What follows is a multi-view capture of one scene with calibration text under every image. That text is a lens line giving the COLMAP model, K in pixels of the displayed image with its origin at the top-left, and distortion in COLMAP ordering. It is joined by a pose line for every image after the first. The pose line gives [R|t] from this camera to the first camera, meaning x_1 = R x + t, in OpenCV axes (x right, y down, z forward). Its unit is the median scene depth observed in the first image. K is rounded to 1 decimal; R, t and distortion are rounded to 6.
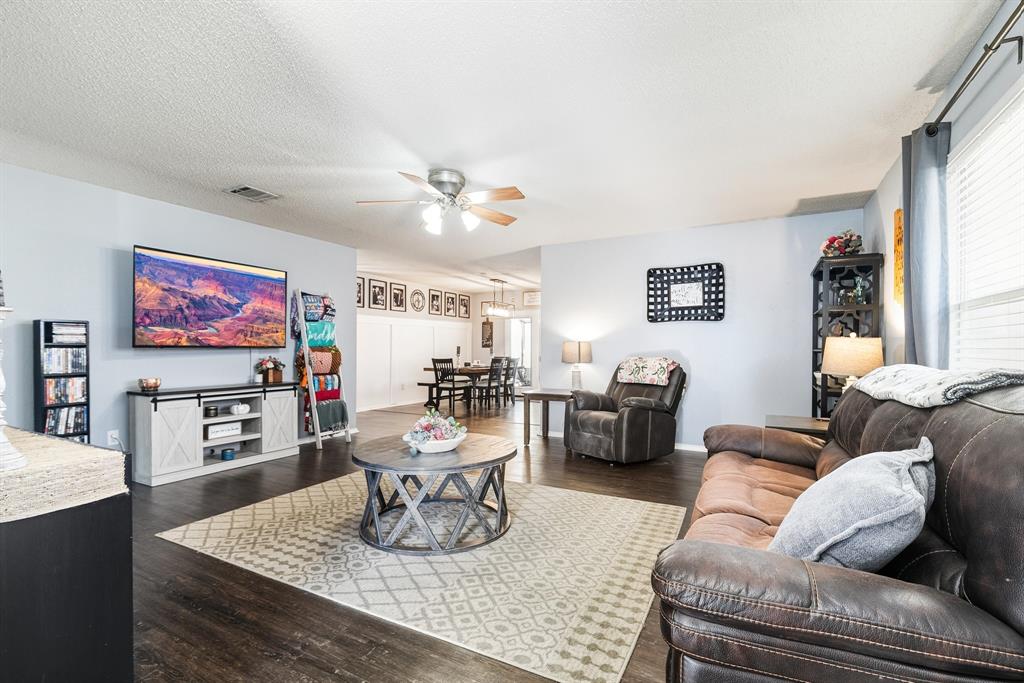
lens RADIAL K [[475.5, 0, 505.3], [0, 475.5, 343.8], [0, 0, 1]] dist [0.001697, -0.002620]
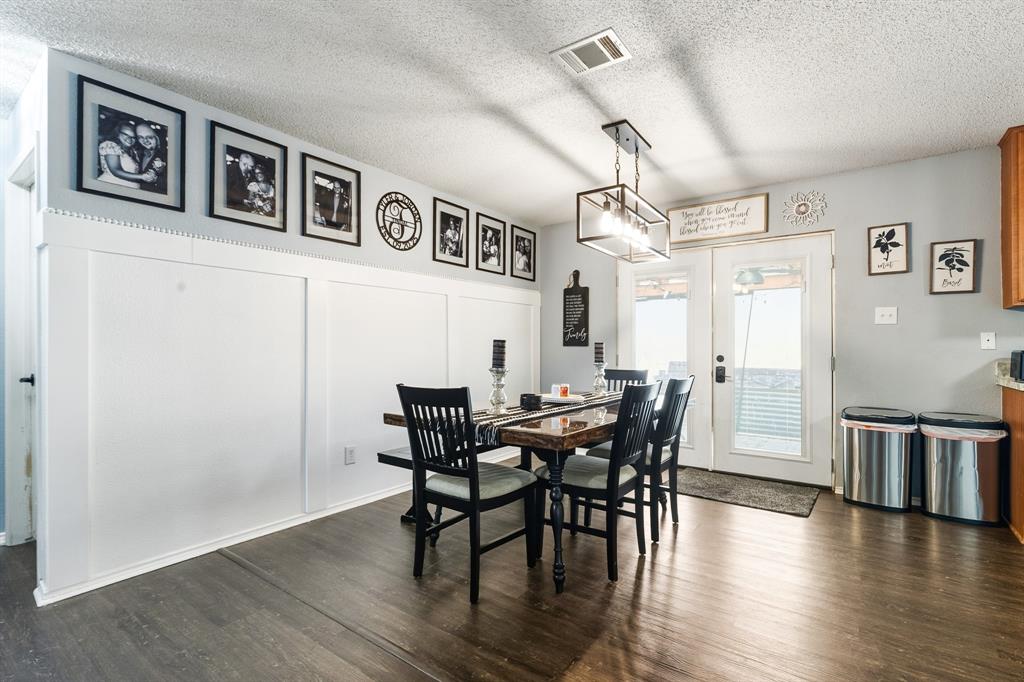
lens RADIAL K [[475.5, 0, 511.6], [0, 475.5, 346.3], [0, 0, 1]] dist [0.001697, -0.002620]
pose [[0.992494, -0.001310, -0.122287, -0.092949], [0.001741, 0.999993, 0.003419, 0.013949], [0.122281, -0.003607, 0.992489, 1.196419]]
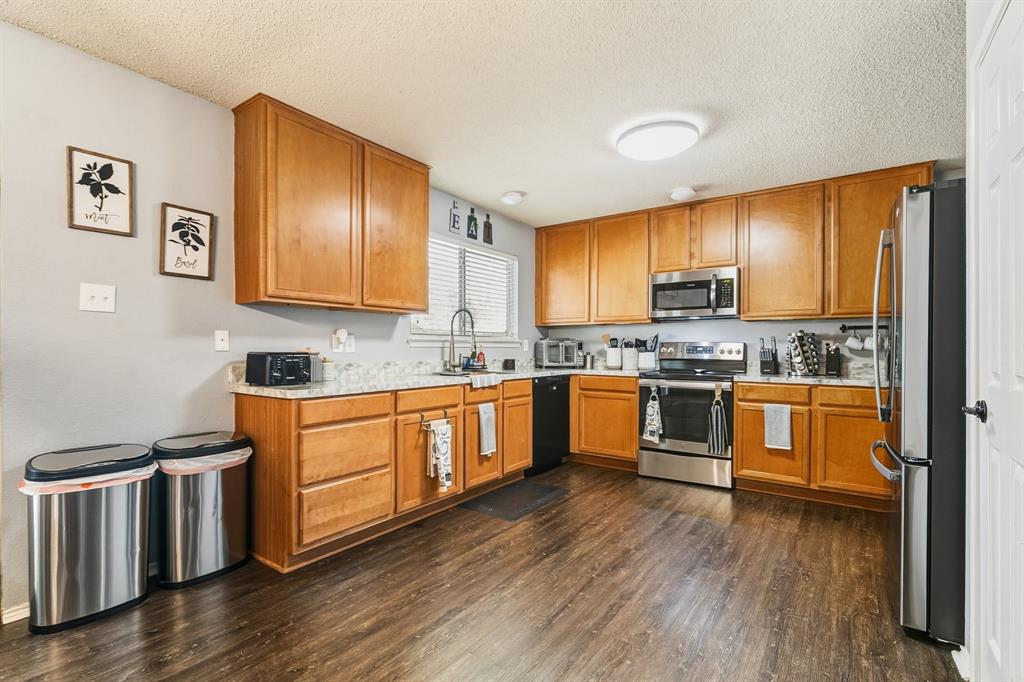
lens RADIAL K [[475.5, 0, 508.7], [0, 475.5, 344.8], [0, 0, 1]] dist [0.001697, -0.002620]
pose [[0.088459, 0.006124, 0.996061, -0.036343], [-0.007991, 0.999953, -0.005438, 0.014721], [-0.996048, -0.007479, 0.088504, 1.526820]]
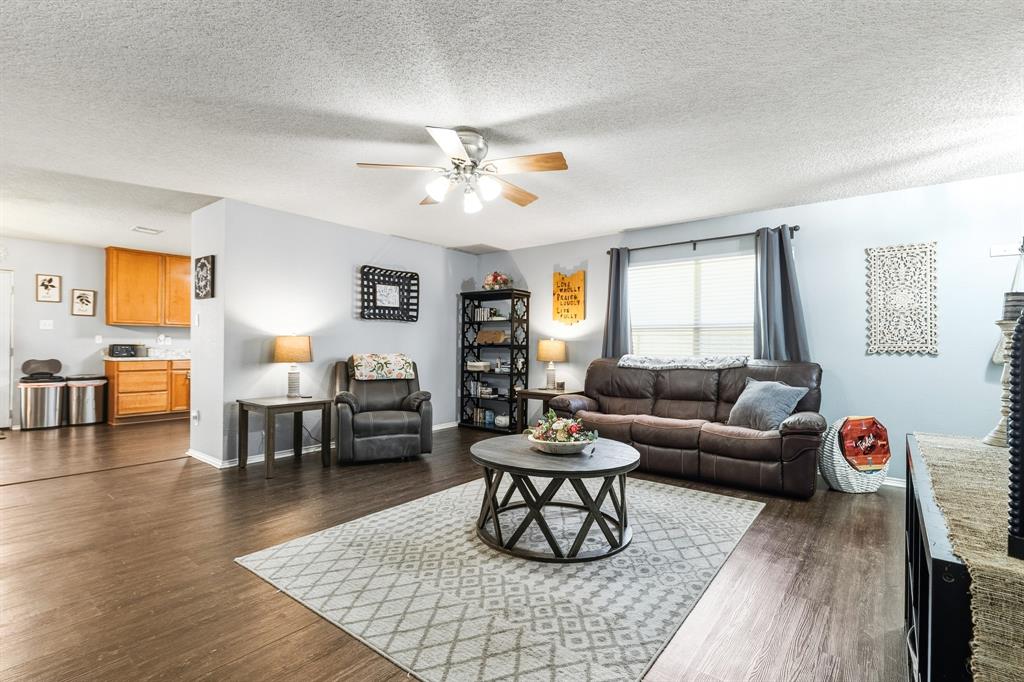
lens RADIAL K [[475.5, 0, 511.3], [0, 475.5, 344.8], [0, 0, 1]] dist [0.001697, -0.002620]
pose [[0.155819, -0.000145, 0.987786, -0.667132], [-0.017714, 0.999839, 0.002941, 0.001211], [-0.987627, -0.017956, 0.155792, 0.561378]]
